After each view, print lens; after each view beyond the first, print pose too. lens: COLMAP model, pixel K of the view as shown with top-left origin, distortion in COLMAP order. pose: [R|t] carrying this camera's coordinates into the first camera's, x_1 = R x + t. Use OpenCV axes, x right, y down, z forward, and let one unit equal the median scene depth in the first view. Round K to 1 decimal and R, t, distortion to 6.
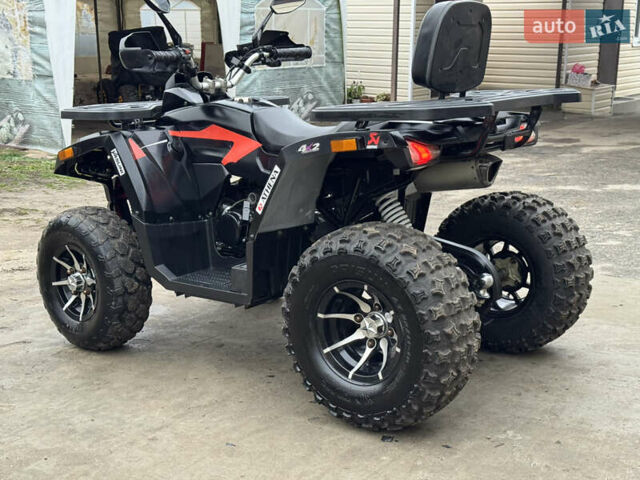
lens RADIAL K [[894.1, 0, 317.7], [0, 894.1, 238.2], [0, 0, 1]] dist [0.127503, -0.027690]
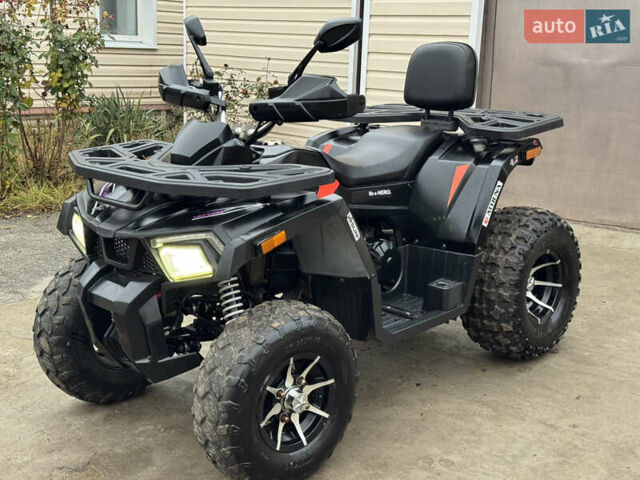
lens RADIAL K [[894.1, 0, 317.7], [0, 894.1, 238.2], [0, 0, 1]] dist [0.127503, -0.027690]
pose [[0.089011, -0.218443, 0.971782, -1.056637], [0.209509, 0.957933, 0.196140, -0.248468], [-0.973747, 0.186139, 0.131033, 0.925197]]
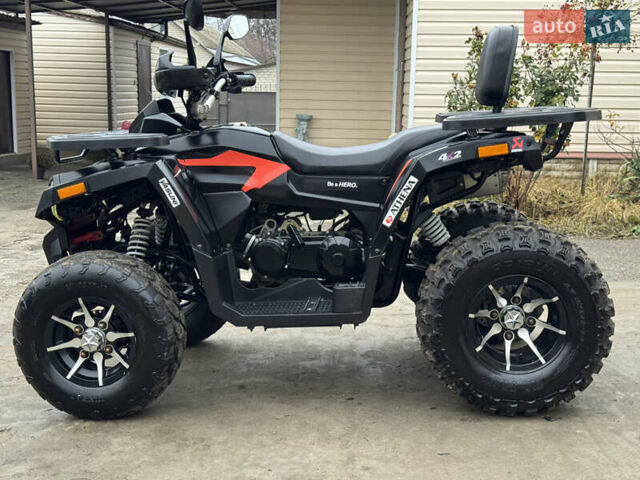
lens RADIAL K [[894.1, 0, 317.7], [0, 894.1, 238.2], [0, 0, 1]] dist [0.127503, -0.027690]
pose [[0.828957, -0.084966, 0.552821, -0.596240], [0.123588, 0.991789, -0.032887, 0.007772], [-0.545487, 0.095584, 0.832651, 0.184134]]
